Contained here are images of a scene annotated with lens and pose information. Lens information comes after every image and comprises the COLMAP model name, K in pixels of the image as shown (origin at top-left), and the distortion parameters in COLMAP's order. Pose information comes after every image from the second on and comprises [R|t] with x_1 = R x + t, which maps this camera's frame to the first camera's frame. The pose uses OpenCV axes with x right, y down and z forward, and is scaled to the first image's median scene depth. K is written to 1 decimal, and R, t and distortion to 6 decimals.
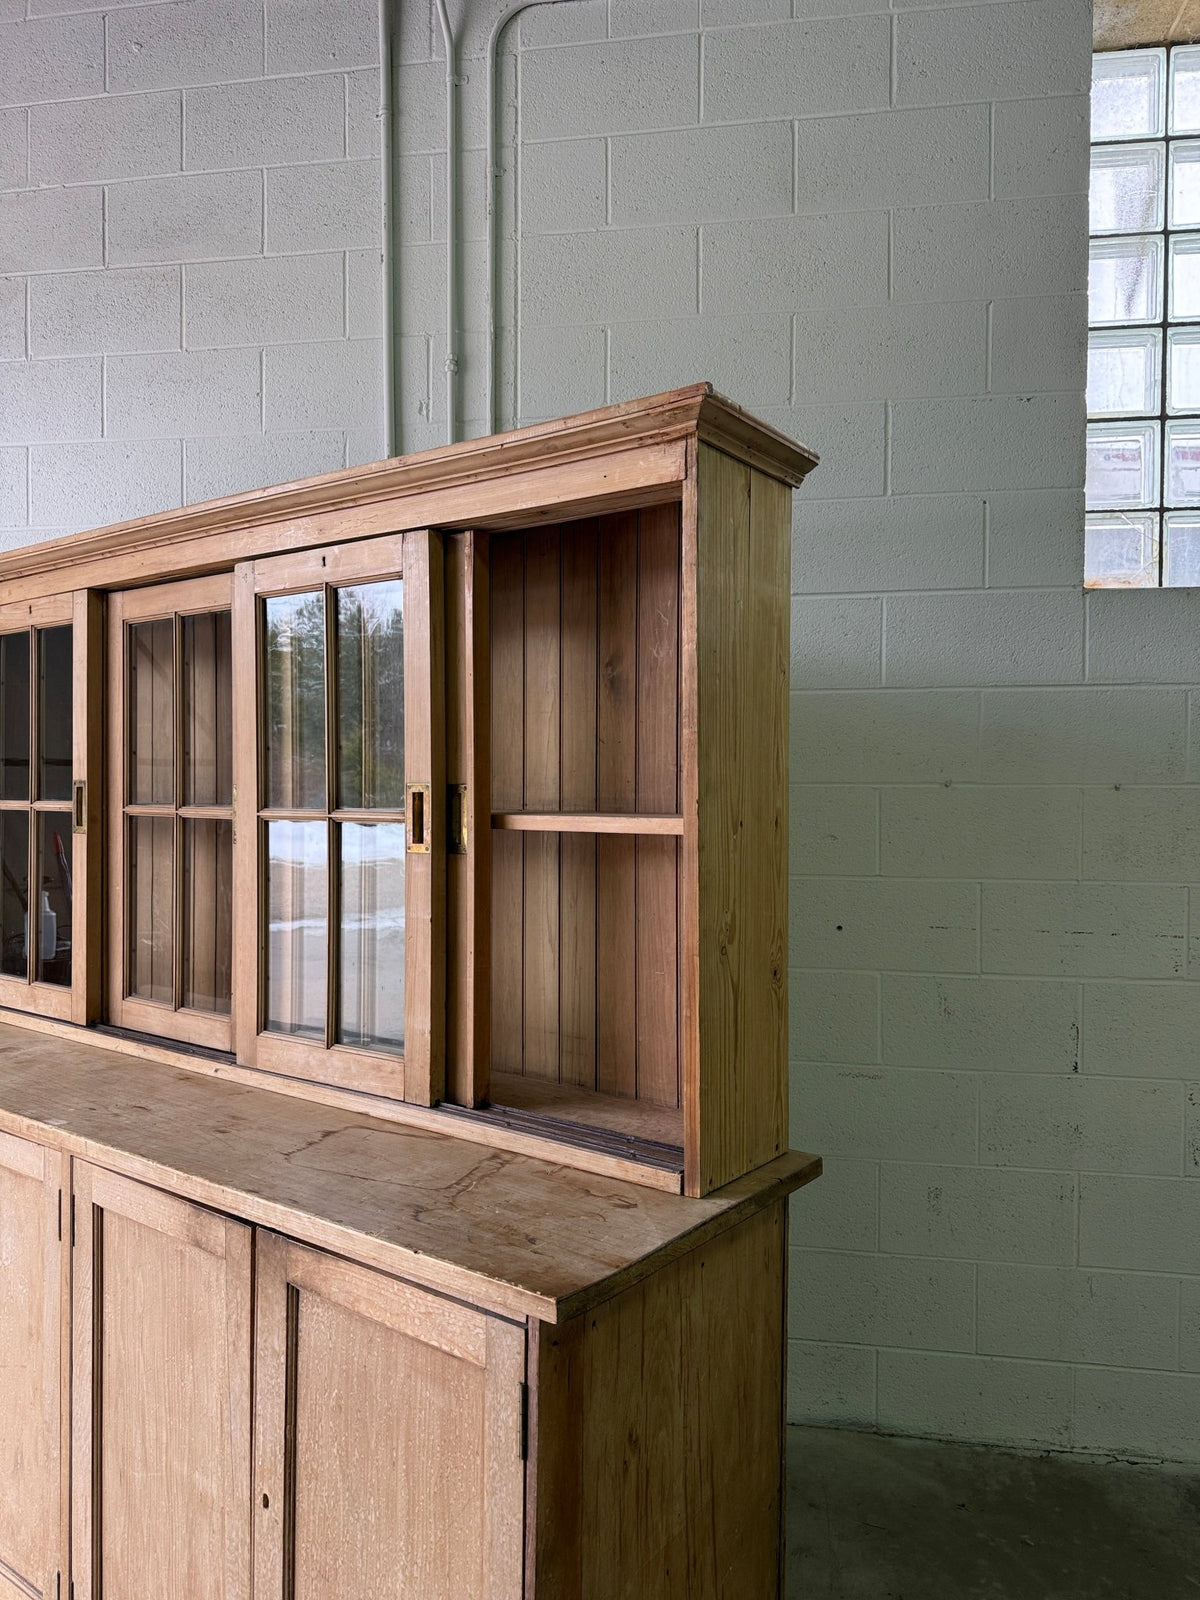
lens RADIAL K [[1140.8, 0, 609.3], [0, 1140.8, 795.8], [0, 0, 1]] dist [0.041126, -0.051708]
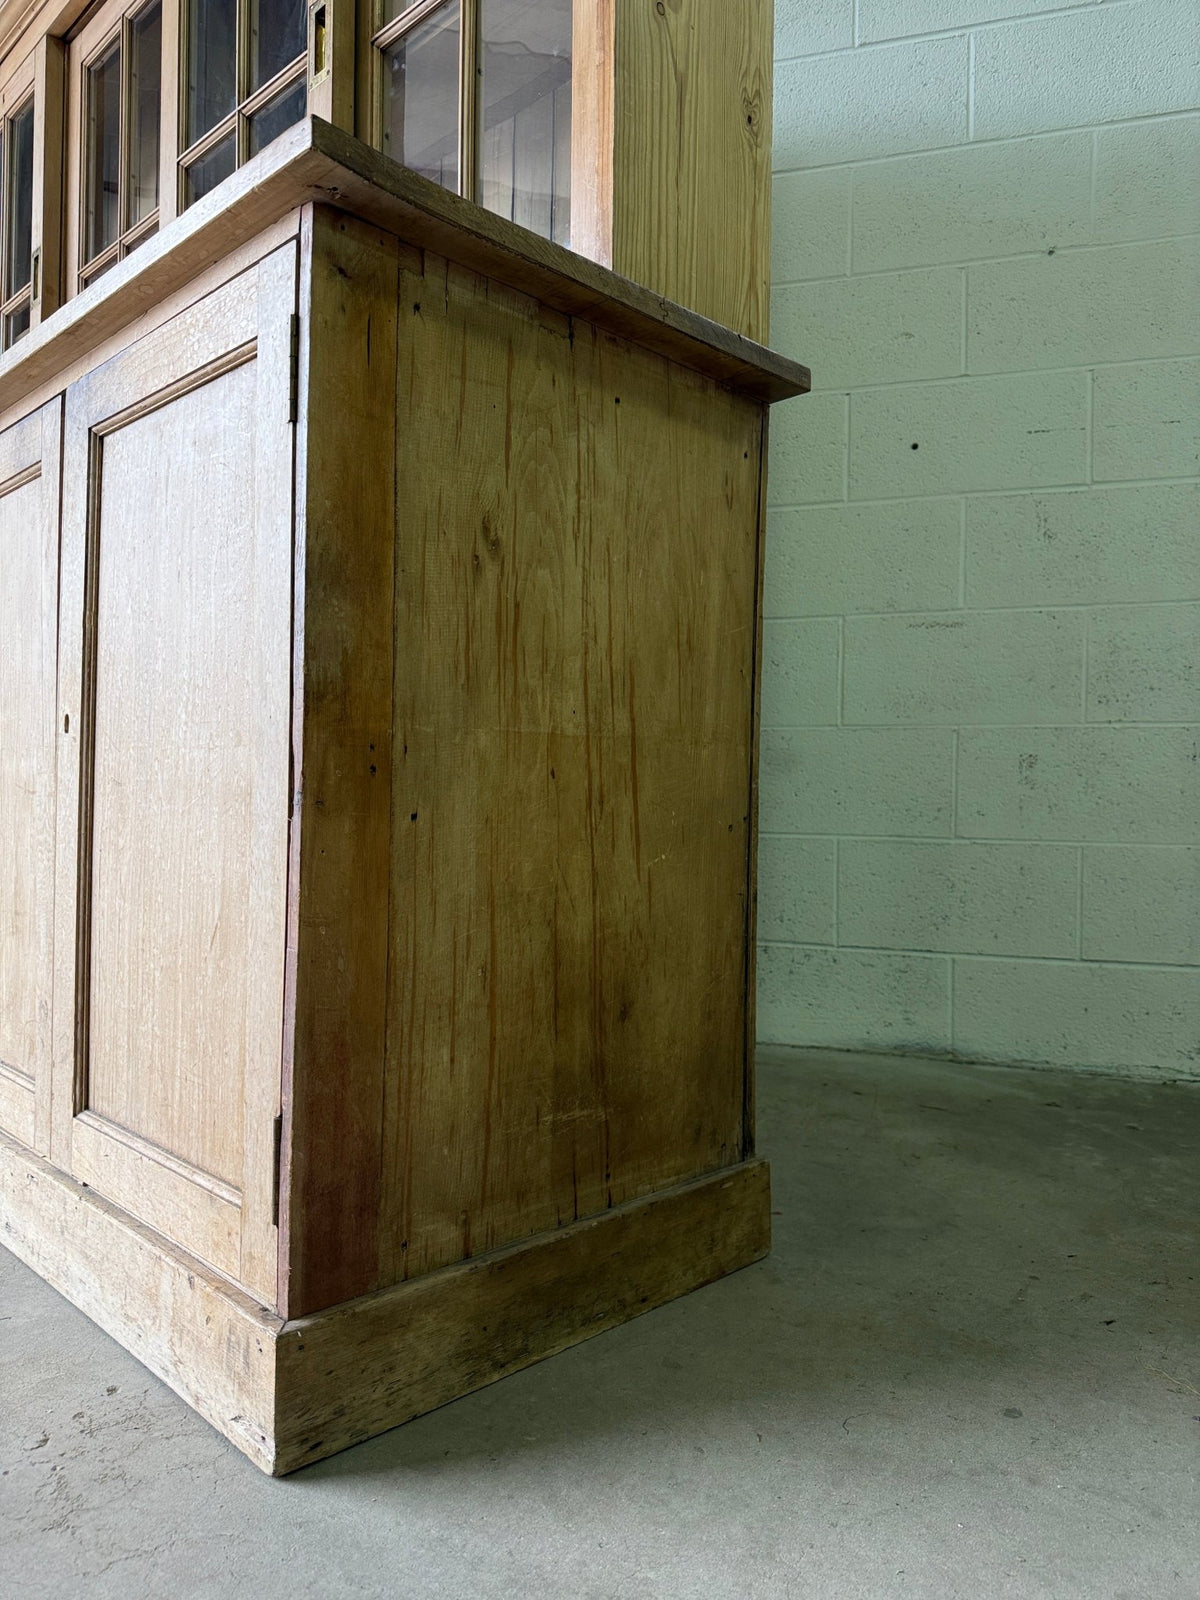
lens RADIAL K [[1140.8, 0, 603.3], [0, 1140.8, 810.2], [0, 0, 1]] dist [0.041126, -0.051708]
pose [[0.989484, 0.009183, -0.144349, 0.115476], [-0.010277, 0.999924, -0.006832, 0.431624], [0.144275, 0.008243, 0.989503, 0.173716]]
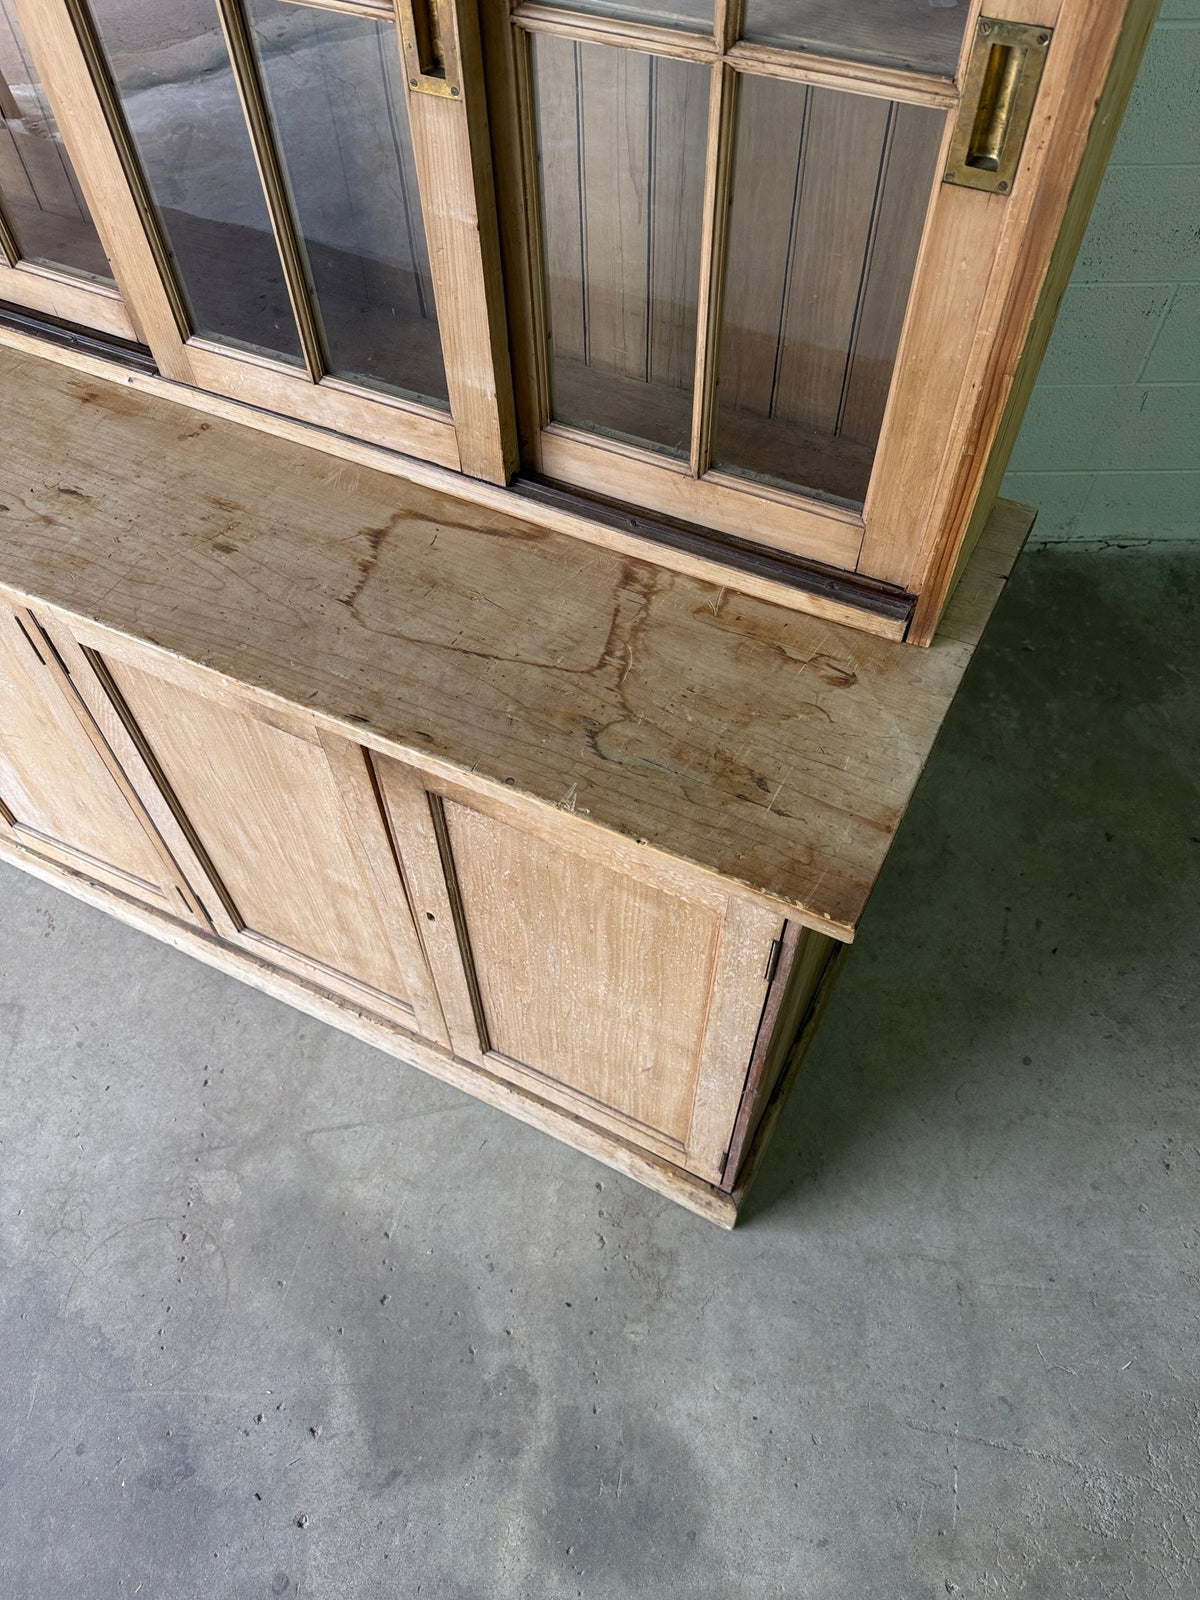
lens RADIAL K [[1140.8, 0, 598.6], [0, 1140.8, 800.6], [0, 0, 1]] dist [0.041126, -0.051708]
pose [[0.985714, -0.147430, 0.081436, -0.141484], [0.021663, 0.590470, 0.806769, -0.143397], [-0.167027, -0.793479, 0.585229, 0.311404]]
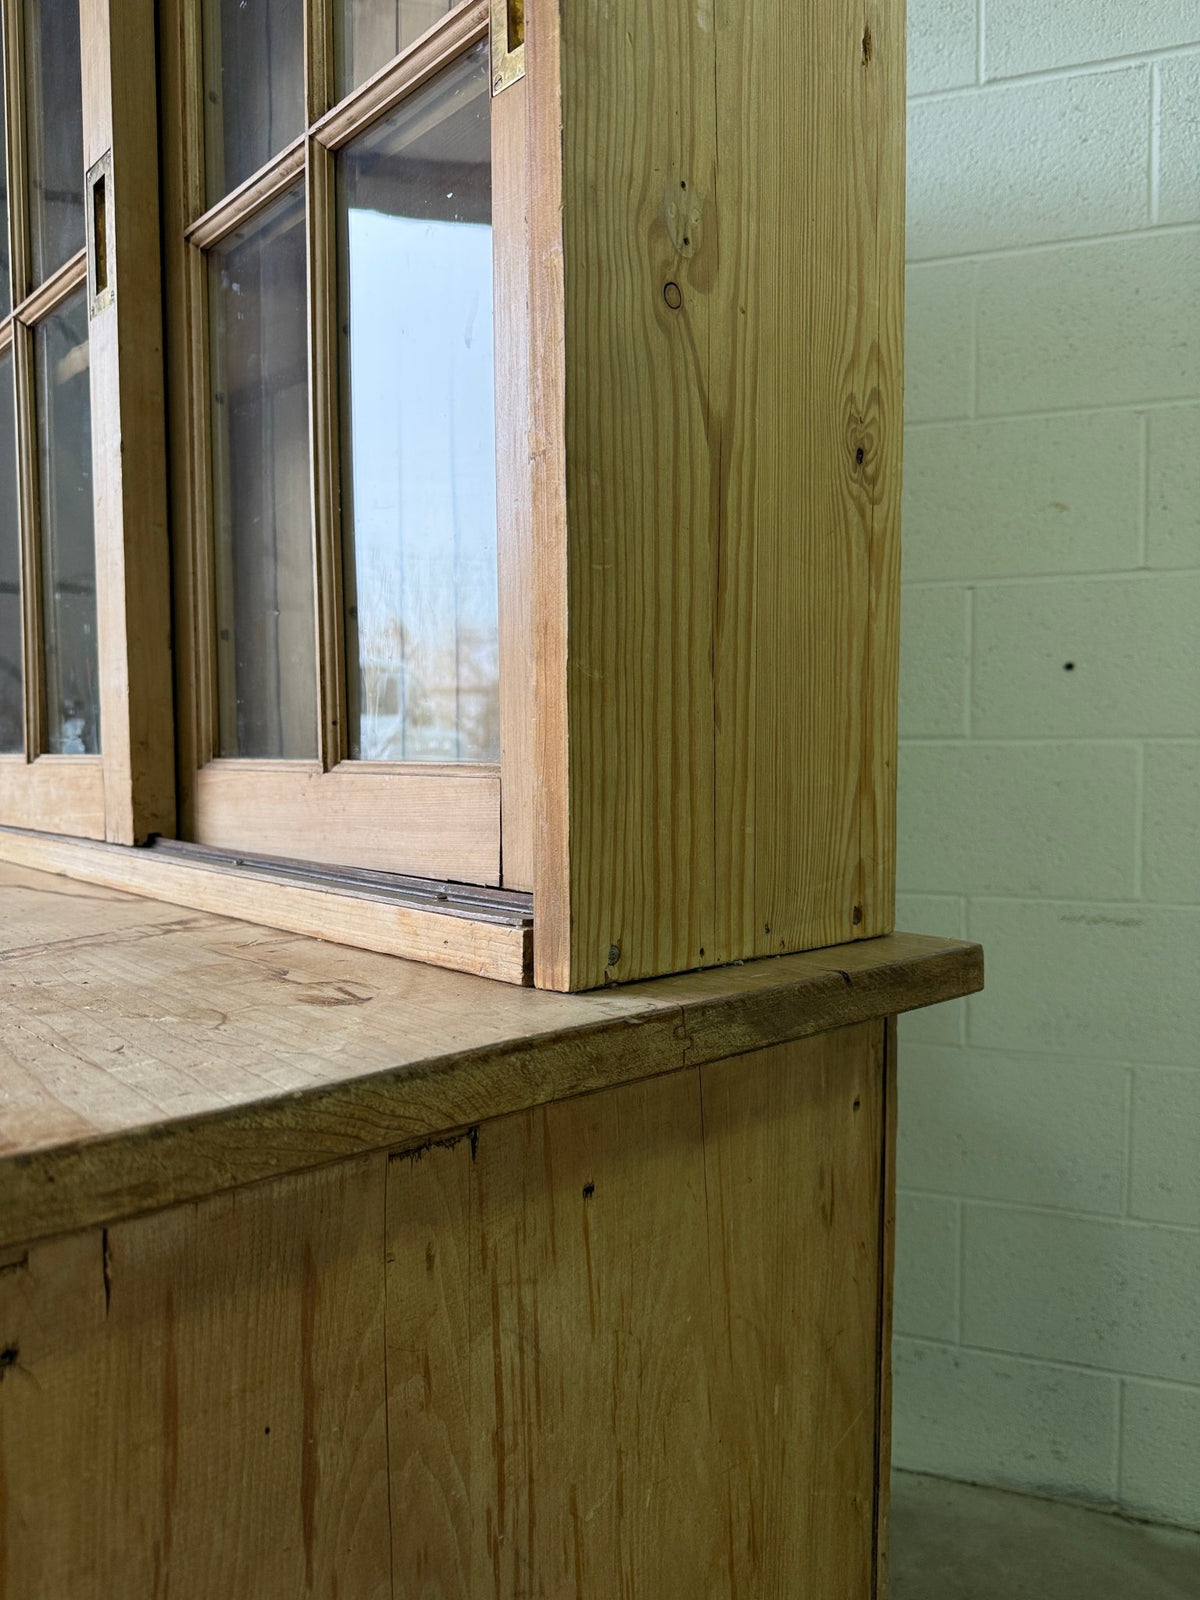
lens RADIAL K [[1140.8, 0, 613.4], [0, 1140.8, 810.1], [0, 0, 1]] dist [0.041126, -0.051708]
pose [[0.981858, 0.000932, -0.189616, 0.097397], [0.008017, 0.998890, 0.046423, 0.178943], [0.189449, -0.047101, 0.980760, 0.429746]]
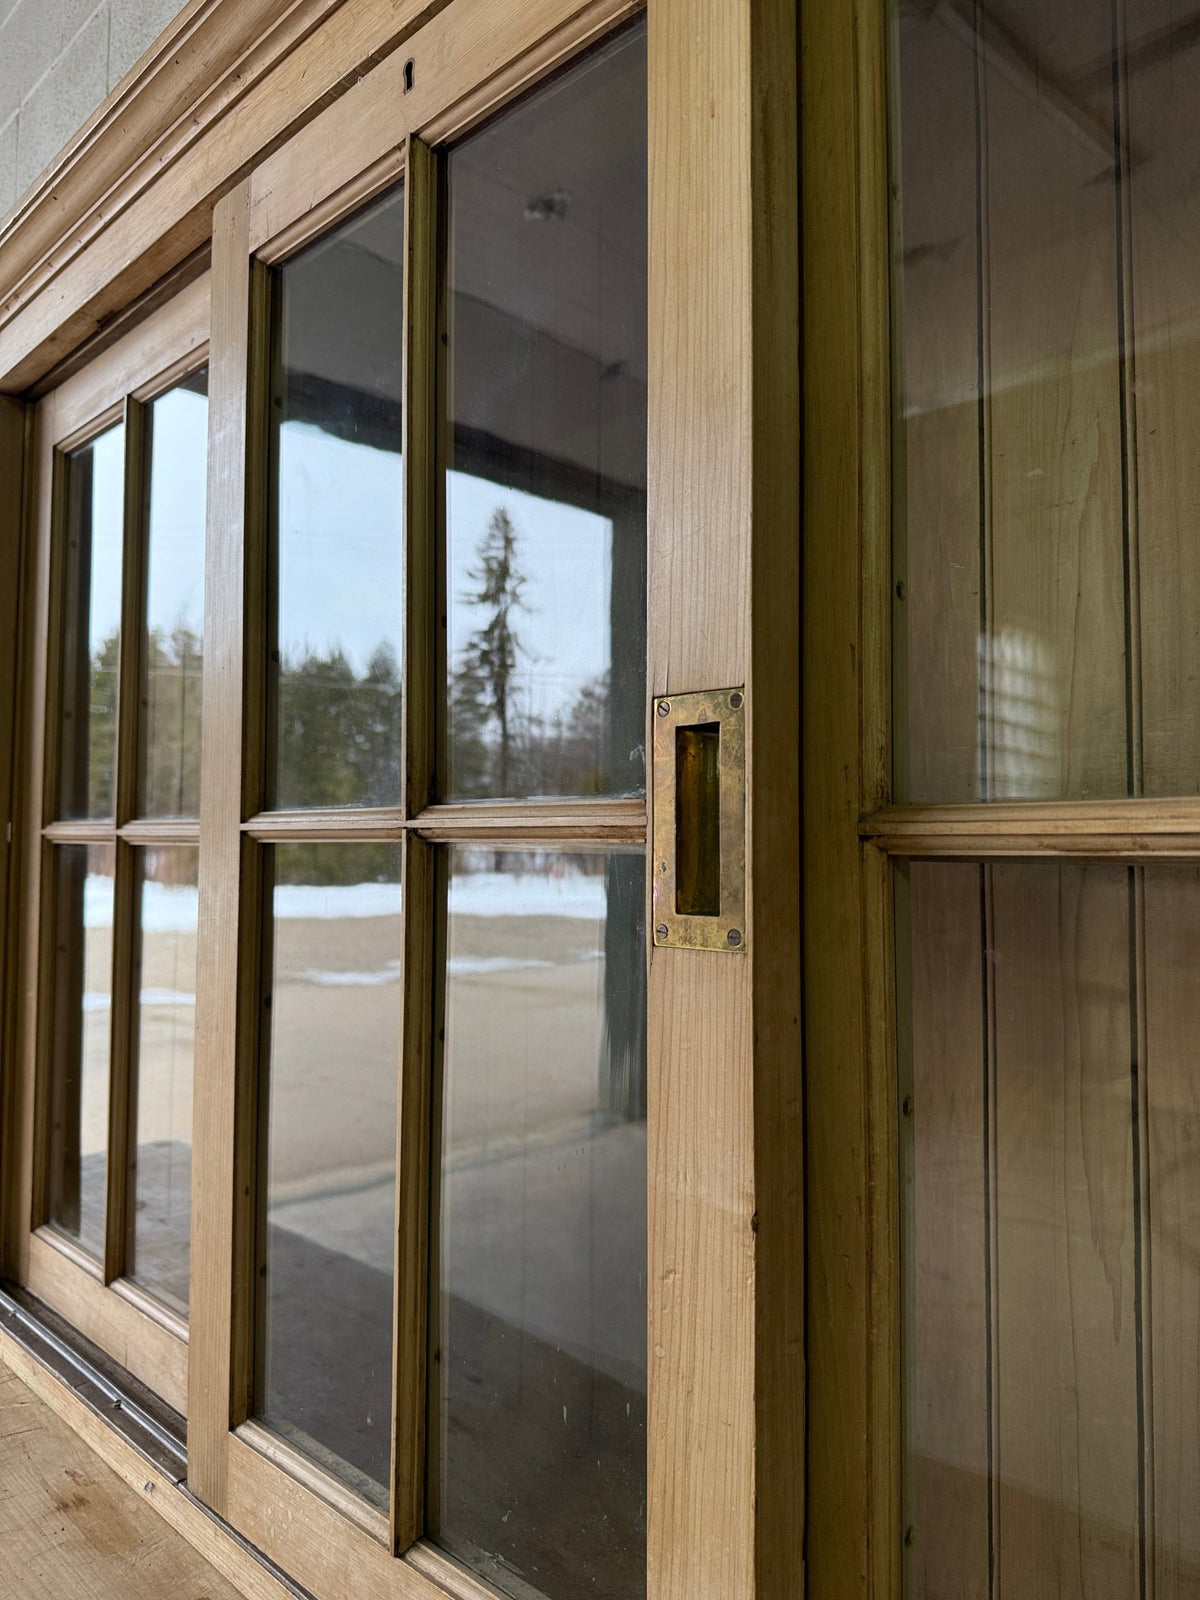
lens RADIAL K [[1140.8, 0, 607.4], [0, 1140.8, 793.3], [0, 0, 1]] dist [0.041126, -0.051708]
pose [[0.987631, -0.003292, -0.156763, -0.112021], [-0.005923, 0.998283, -0.058280, 0.022514], [0.156685, 0.058488, 0.985915, 0.555452]]
